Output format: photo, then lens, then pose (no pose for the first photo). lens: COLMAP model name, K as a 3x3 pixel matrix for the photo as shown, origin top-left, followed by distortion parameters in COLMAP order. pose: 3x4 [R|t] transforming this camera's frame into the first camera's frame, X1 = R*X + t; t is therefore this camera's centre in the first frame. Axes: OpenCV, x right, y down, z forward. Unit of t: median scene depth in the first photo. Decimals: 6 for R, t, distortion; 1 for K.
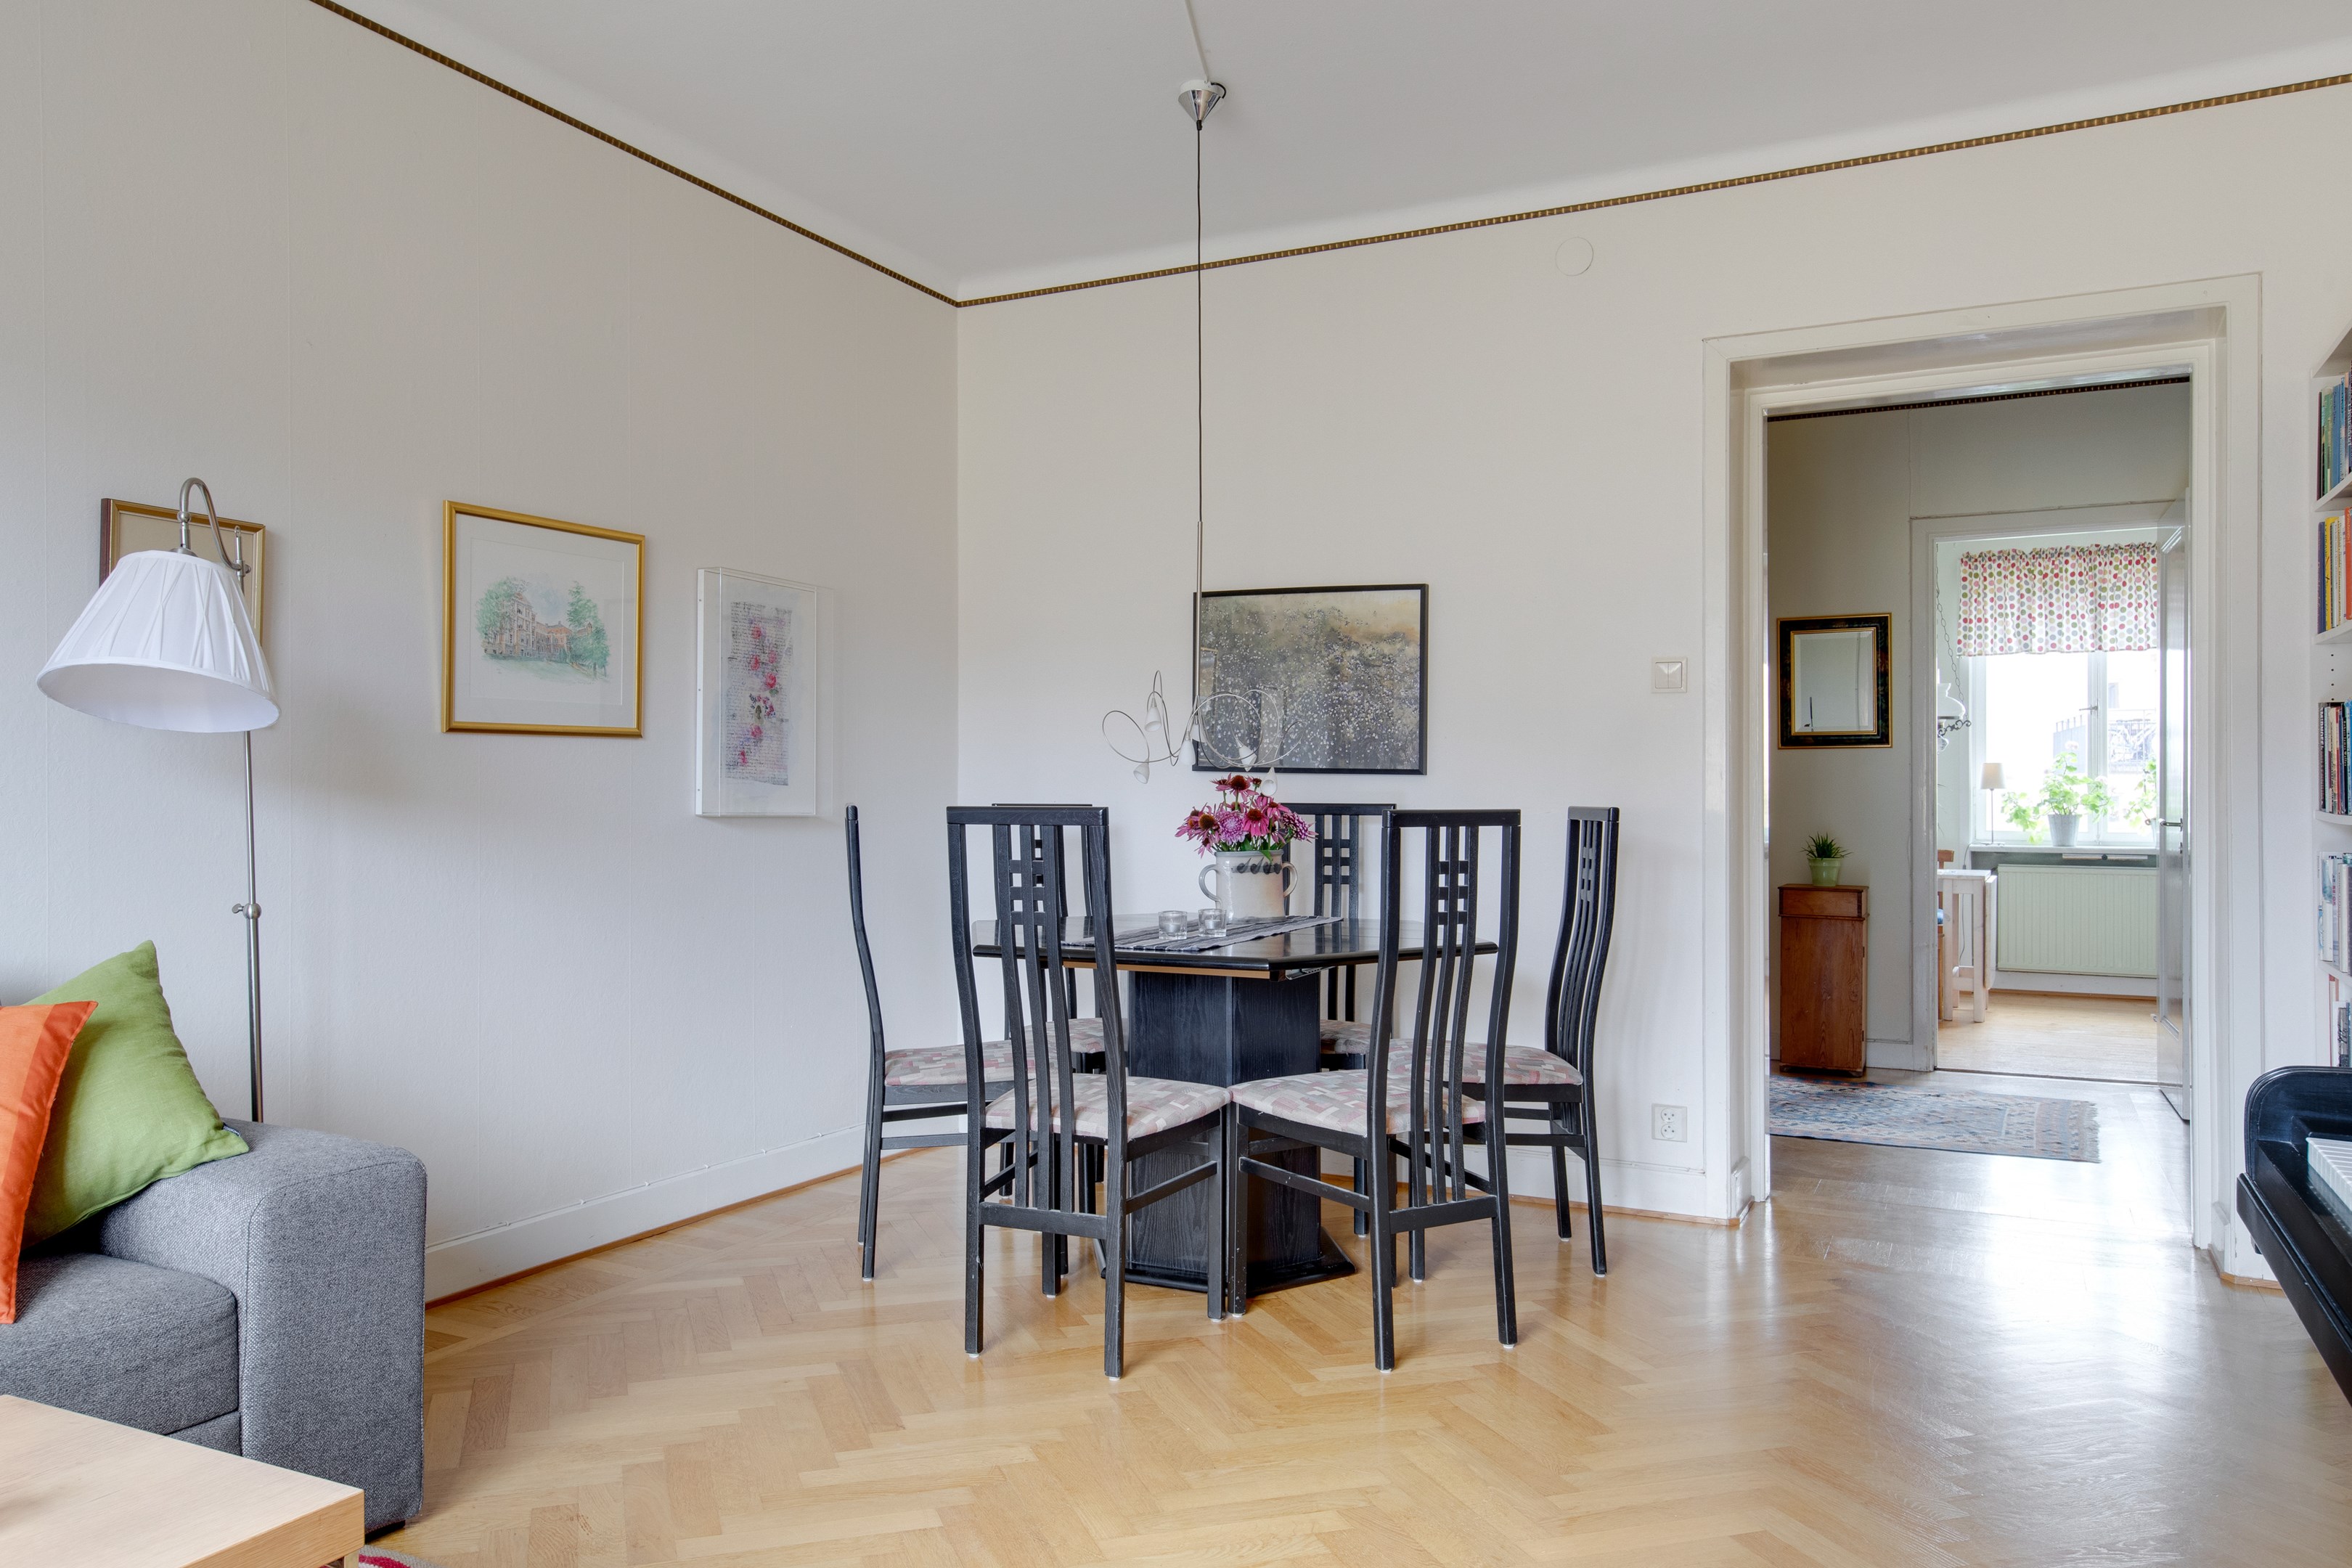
lens RADIAL K [[1977.3, 0, 1111.4], [0, 1977.3, 747.1], [0, 0, 1]] dist [0.022009, 0.004903]
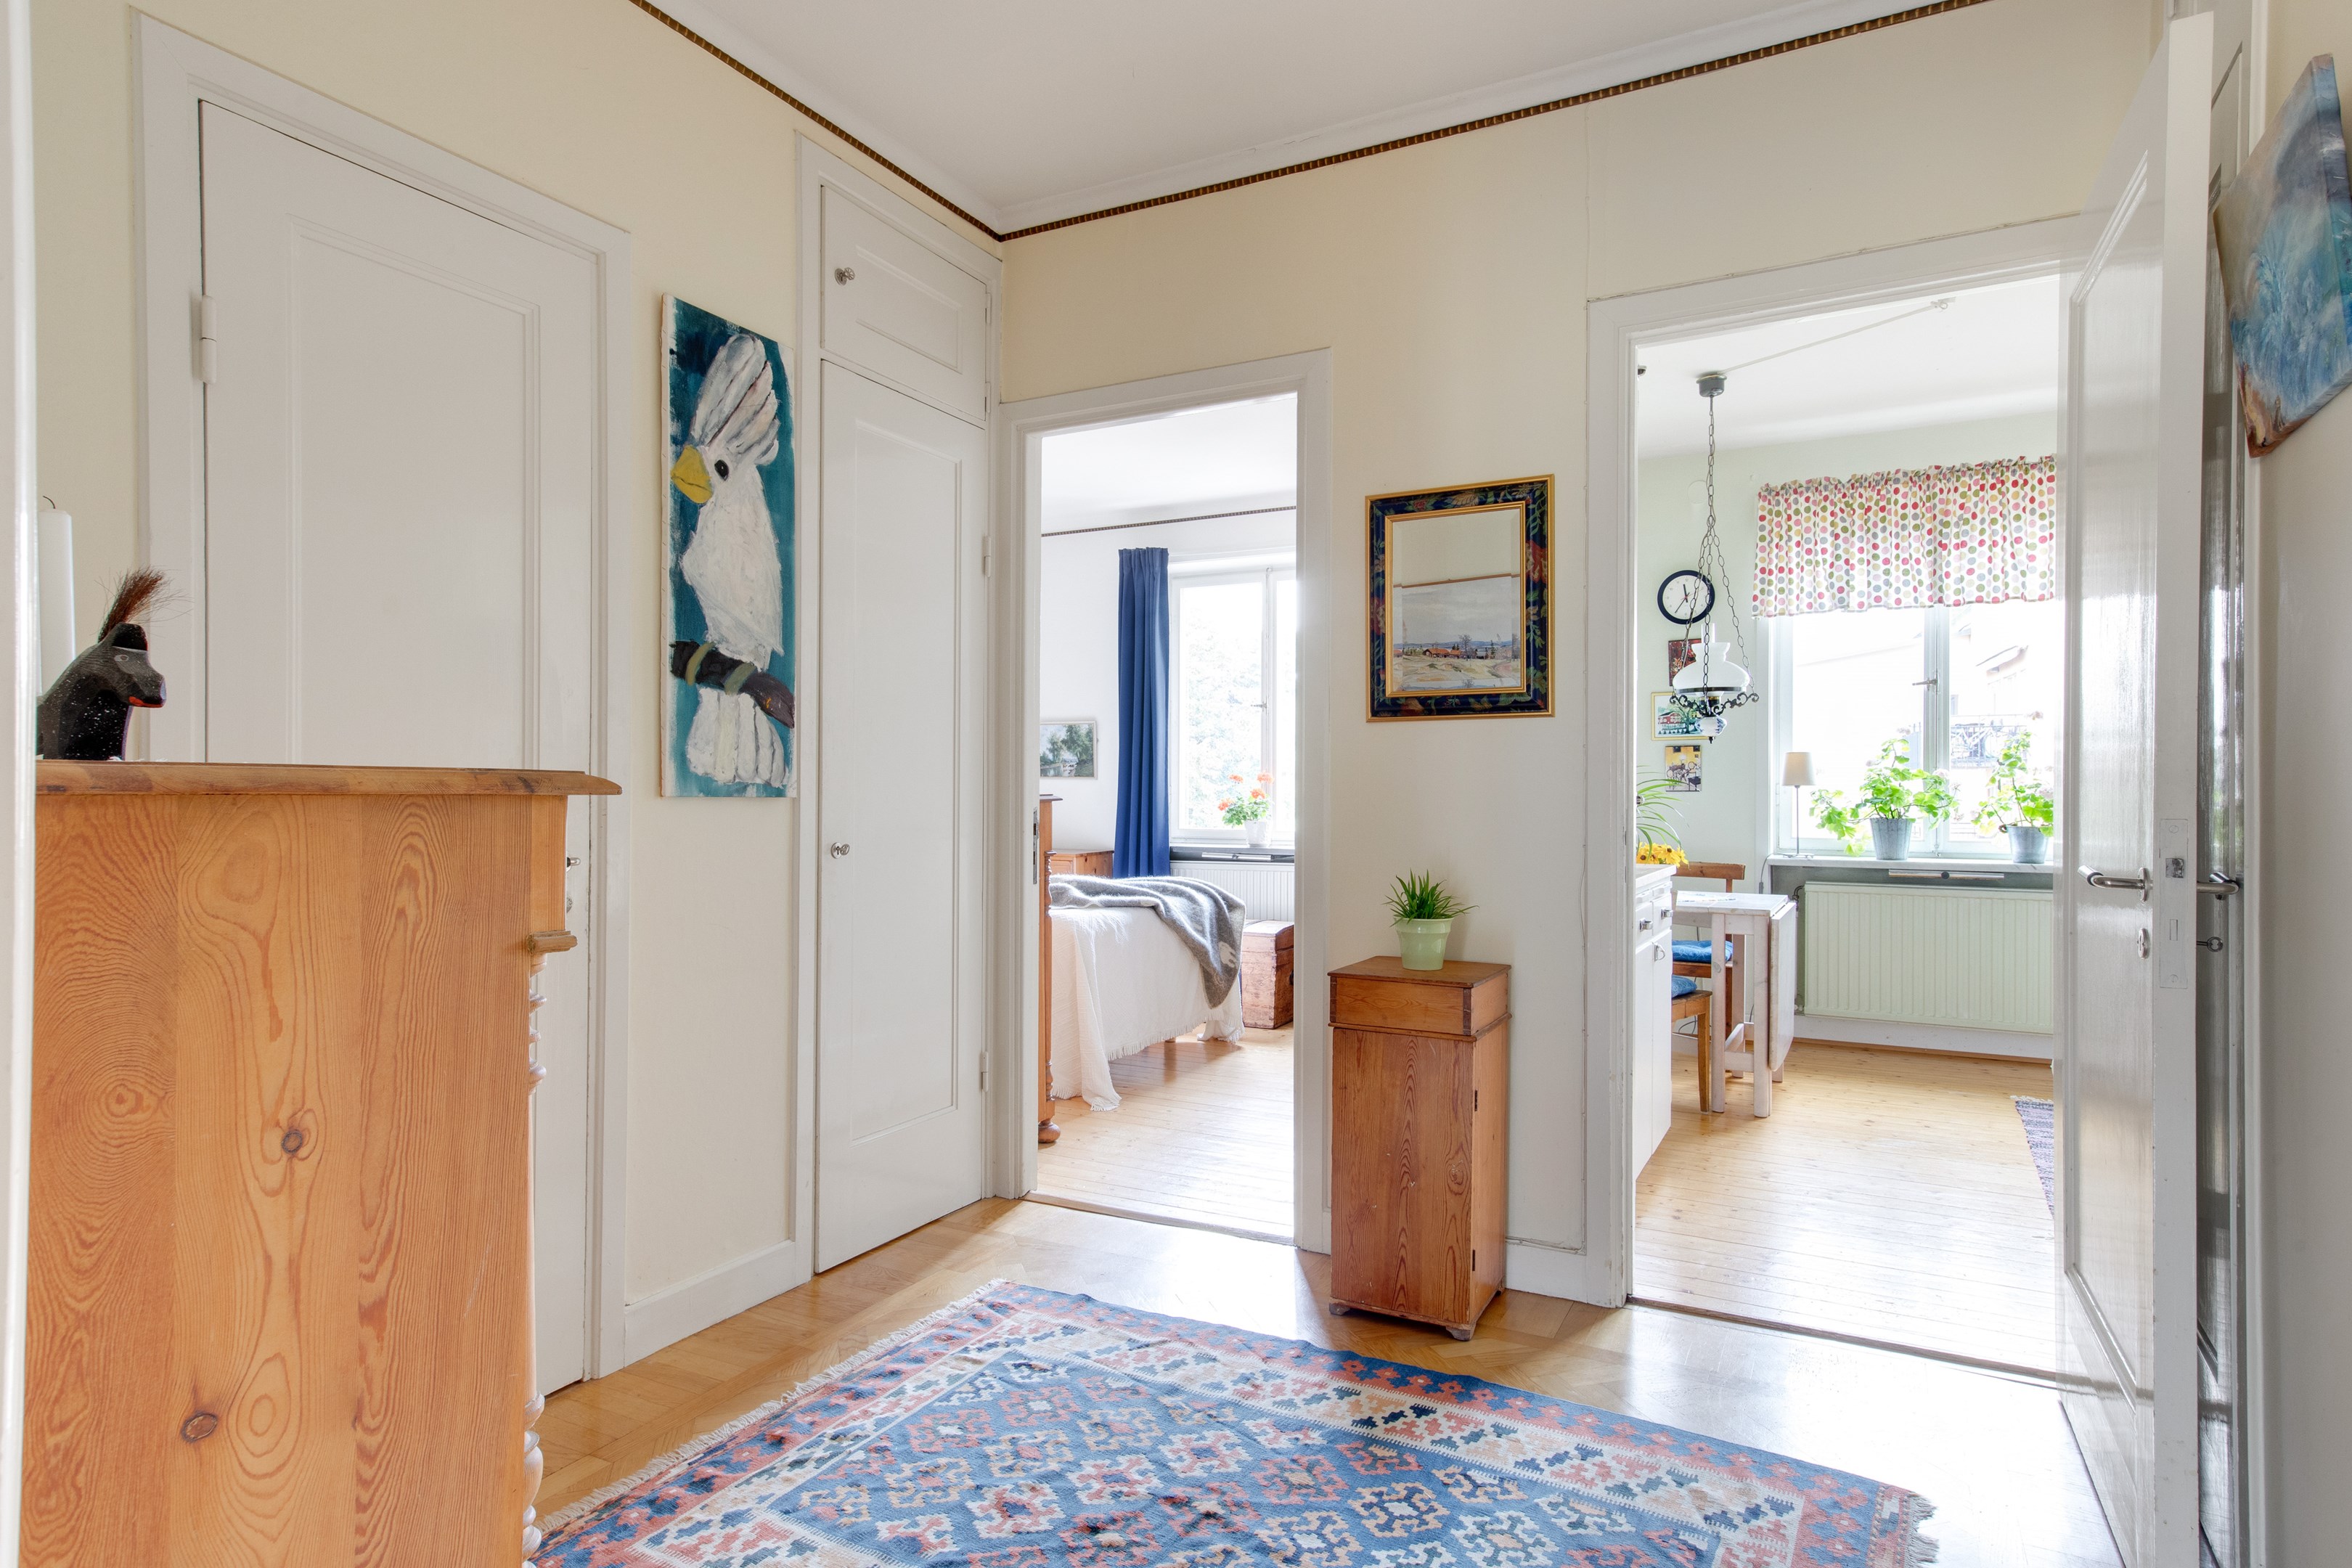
lens RADIAL K [[1388.2, 0, 1114.2], [0, 1388.2, 785.1], [0, 0, 1]] dist [0.000563, 0.008905]
pose [[0.997222, -0.004780, -0.074329, 0.218028], [0.006407, 0.999745, 0.021667, 0.007246], [0.074206, -0.022083, 0.996998, 0.438751]]
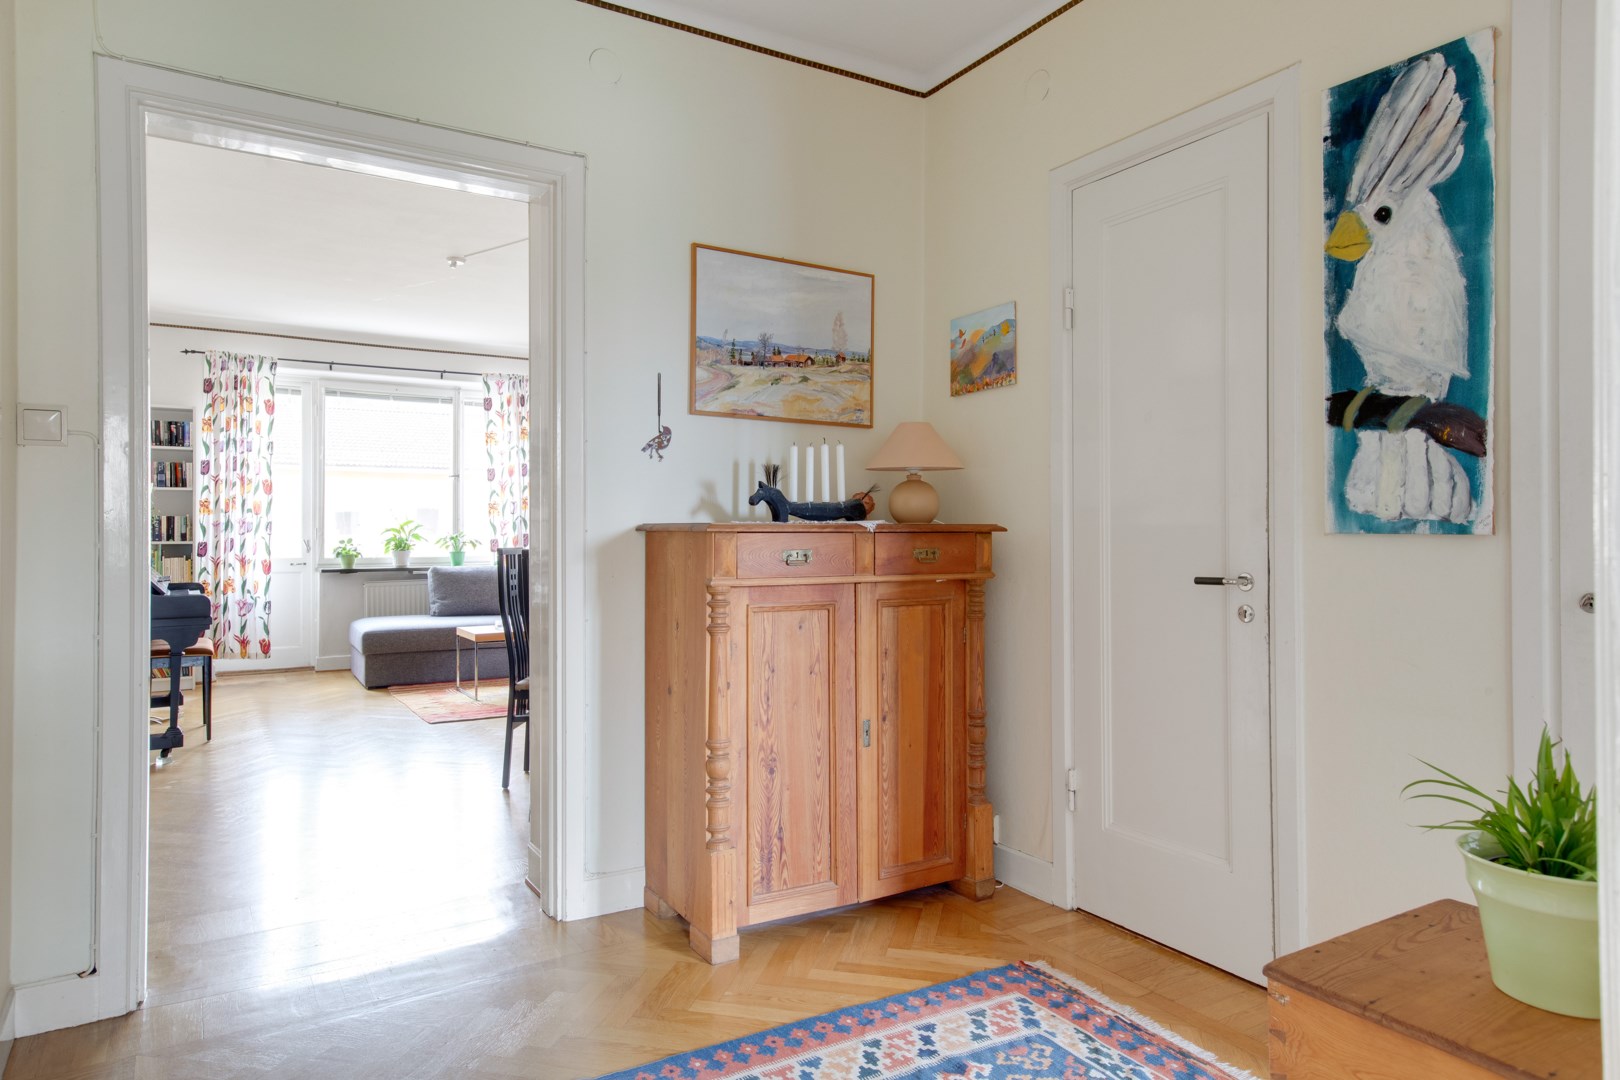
lens RADIAL K [[999.5, 0, 737.5], [0, 999.5, 521.8], [0, 0, 1]] dist [0.008380, 0.000259]
pose [[-0.612612, -0.014211, -0.790256, 0.524627], [0.019308, 0.999271, -0.032937, 0.027550], [0.790148, -0.035436, -0.611891, 1.056713]]
